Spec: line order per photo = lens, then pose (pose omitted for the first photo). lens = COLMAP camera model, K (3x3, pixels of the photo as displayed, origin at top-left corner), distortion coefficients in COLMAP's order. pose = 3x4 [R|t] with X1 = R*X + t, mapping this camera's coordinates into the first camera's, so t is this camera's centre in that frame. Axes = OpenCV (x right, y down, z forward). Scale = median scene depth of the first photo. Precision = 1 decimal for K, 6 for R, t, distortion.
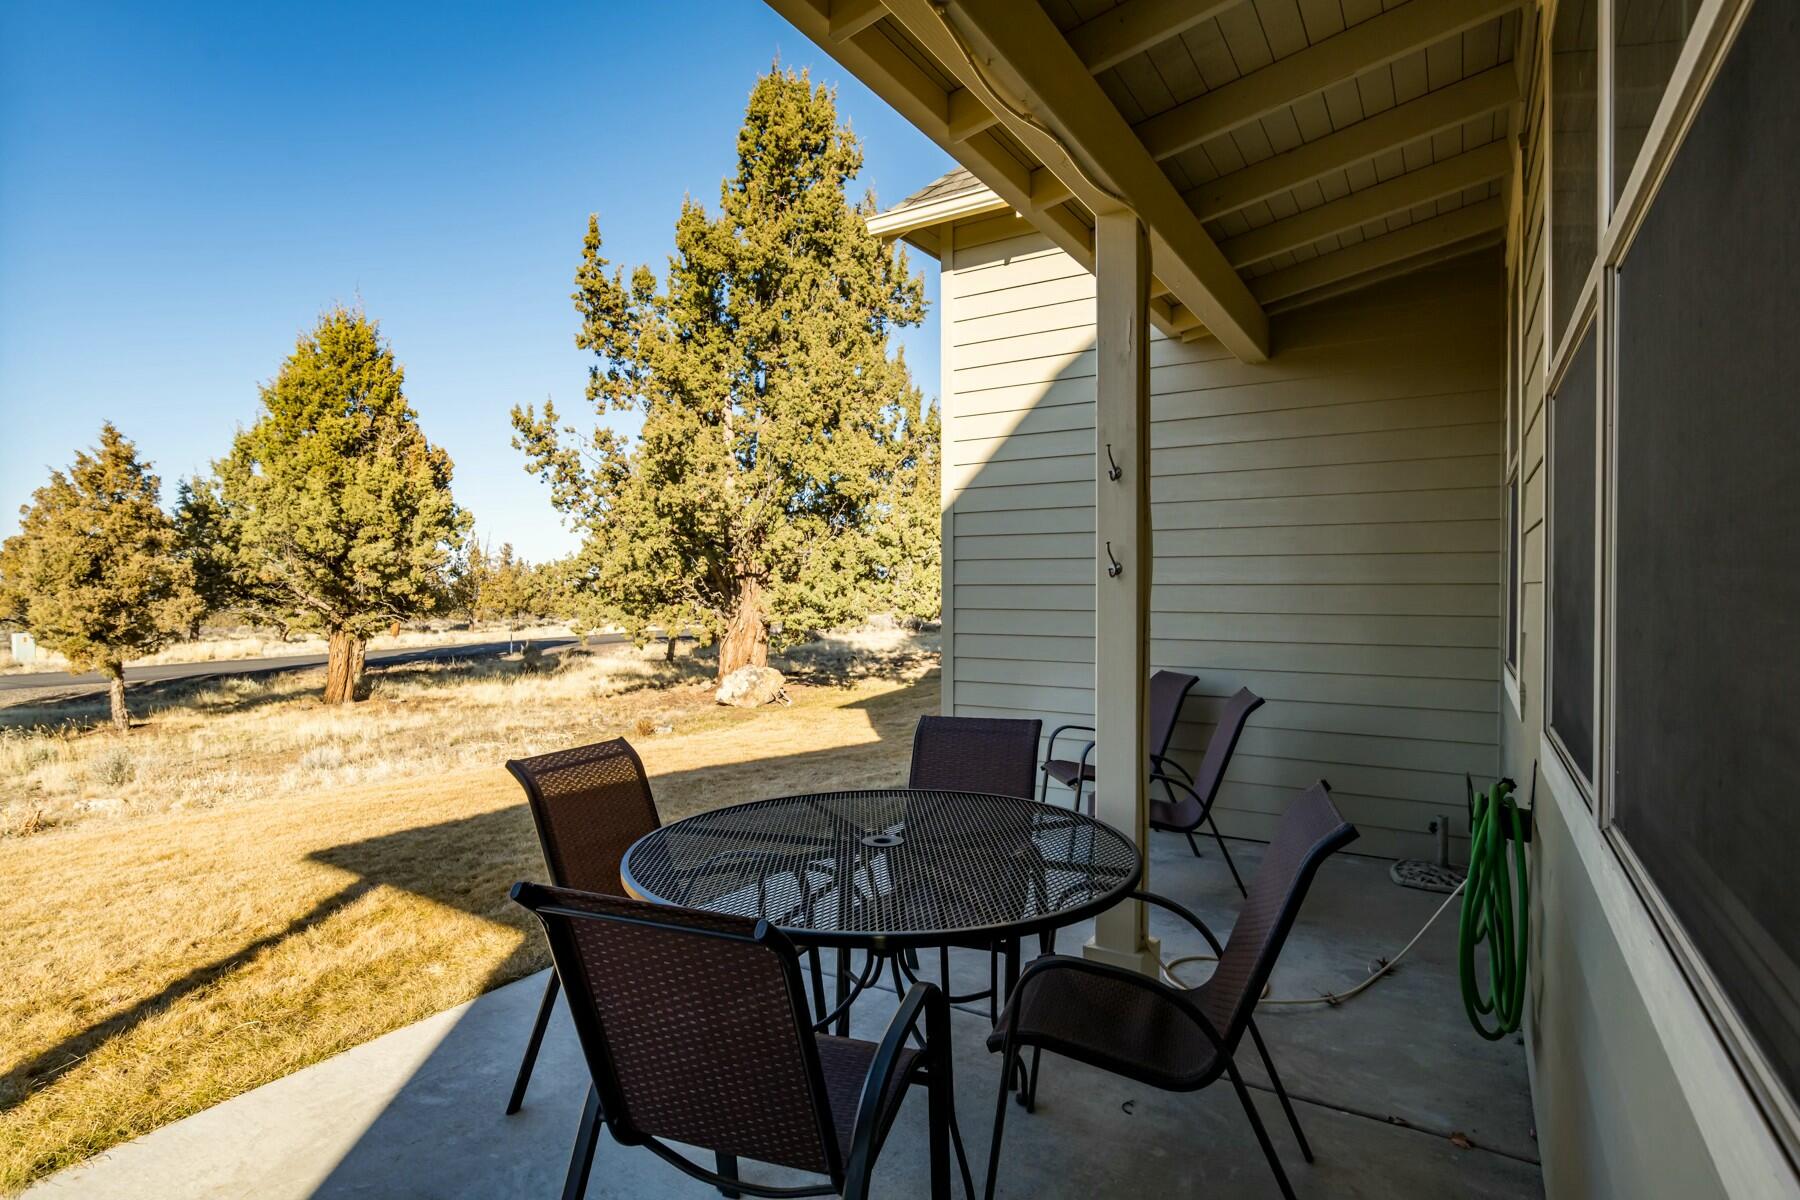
lens RADIAL K [[912.5, 0, 907.3], [0, 912.5, 596.0], [0, 0, 1]] dist [-0.021367, 0.009722]
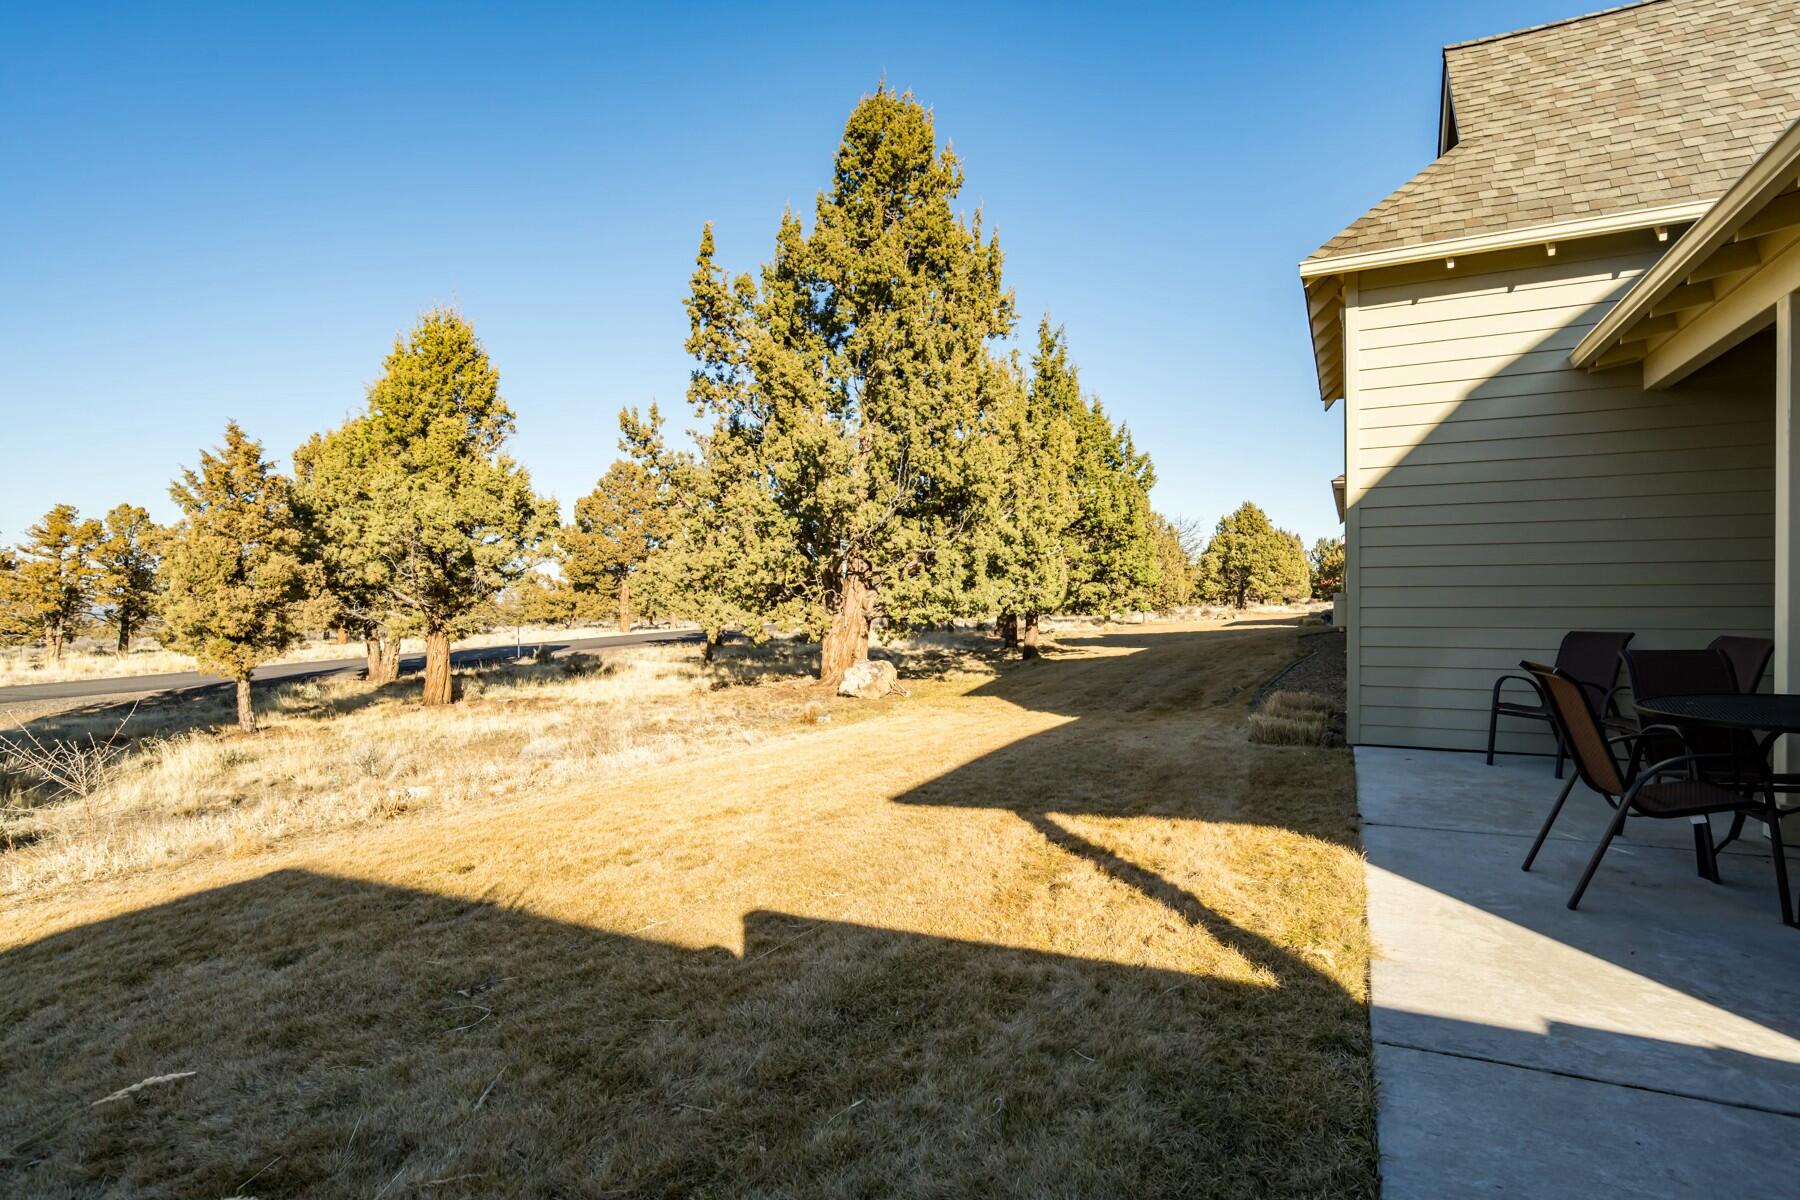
lens RADIAL K [[912.5, 0, 907.1], [0, 912.5, 602.8], [0, 0, 1]] dist [-0.021367, 0.009722]
pose [[0.995255, -0.009270, 0.096859, -0.224707], [0.009018, 0.999955, 0.003039, 0.008638], [-0.096882, -0.002151, 0.995294, -0.047854]]
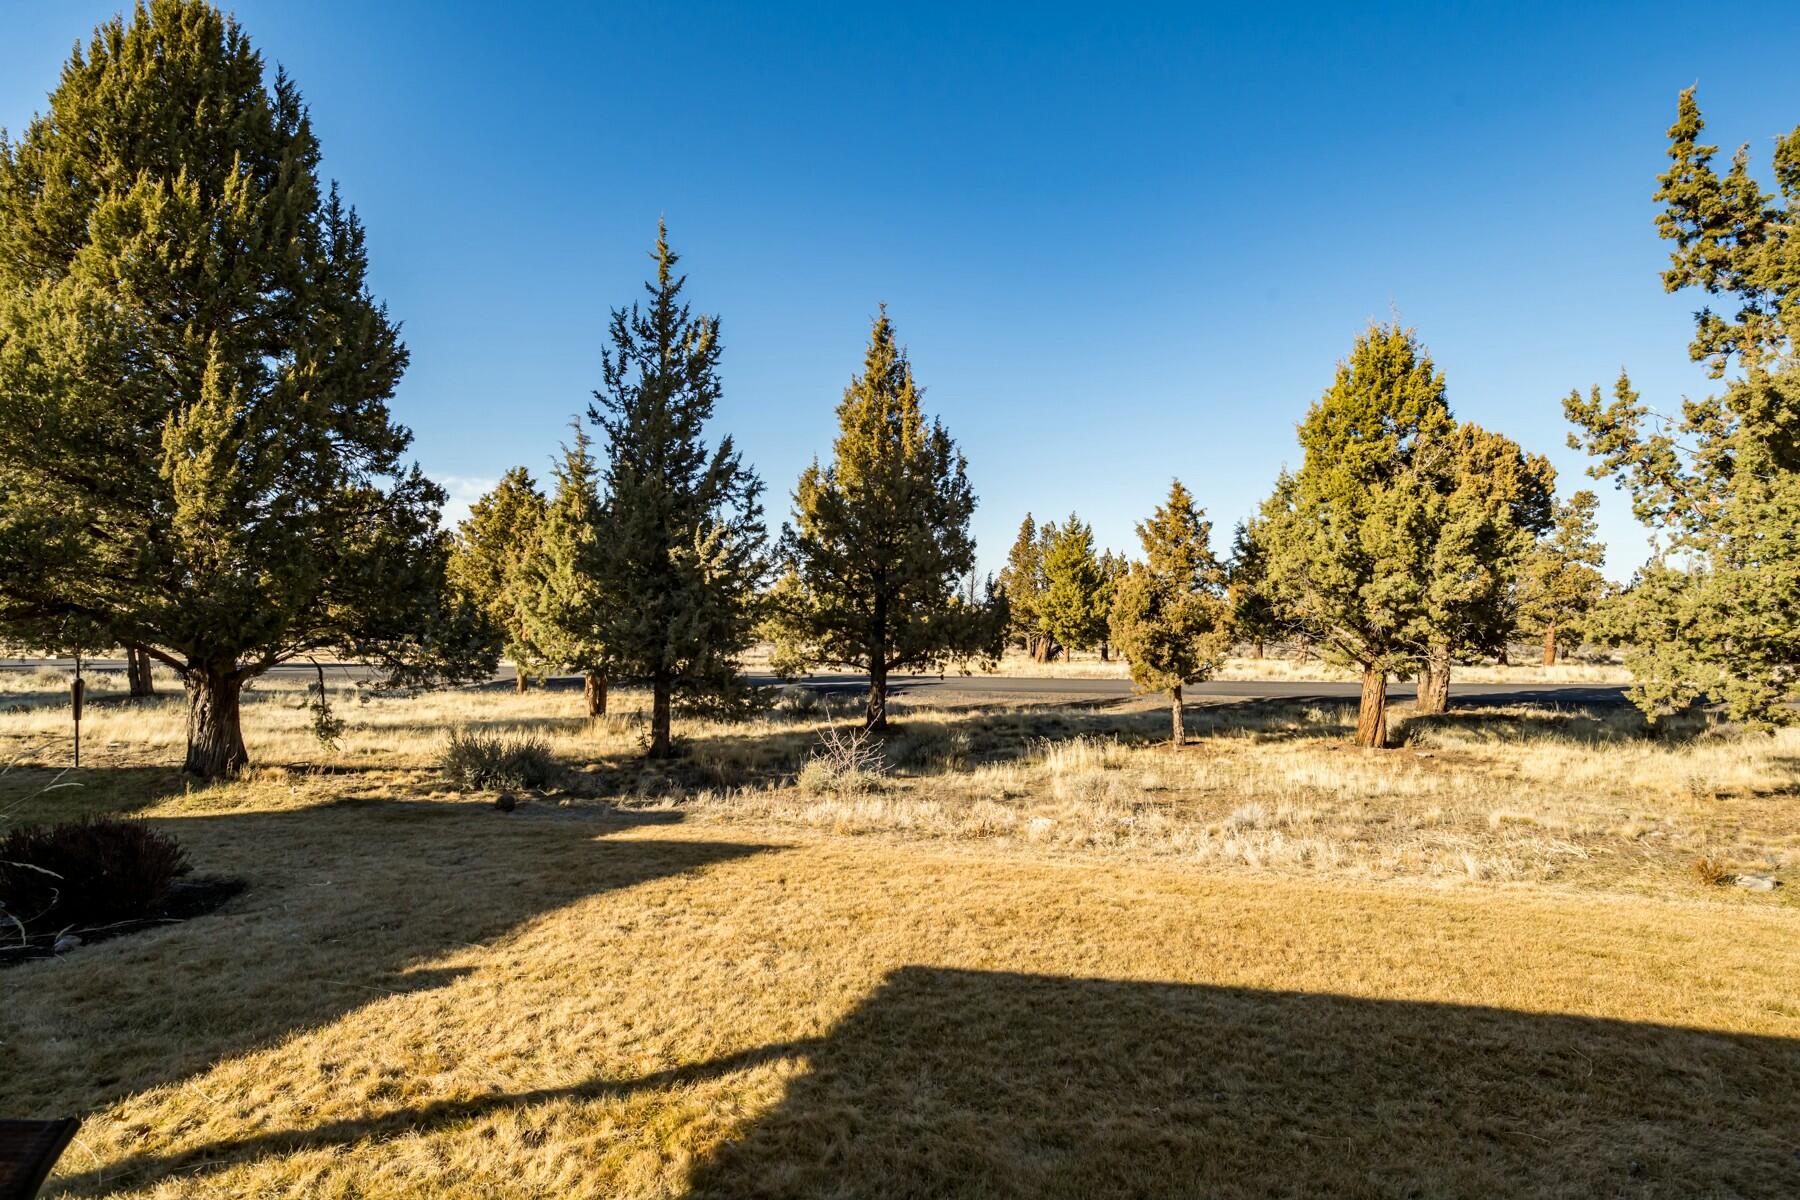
lens RADIAL K [[912.5, 0, 902.2], [0, 912.5, 603.7], [0, 0, 1]] dist [-0.021367, 0.009722]
pose [[0.389471, 0.007872, -0.921005, 0.050920], [-0.019263, 0.999814, 0.000399, -0.022630], [0.920837, 0.017586, 0.389550, 0.201047]]
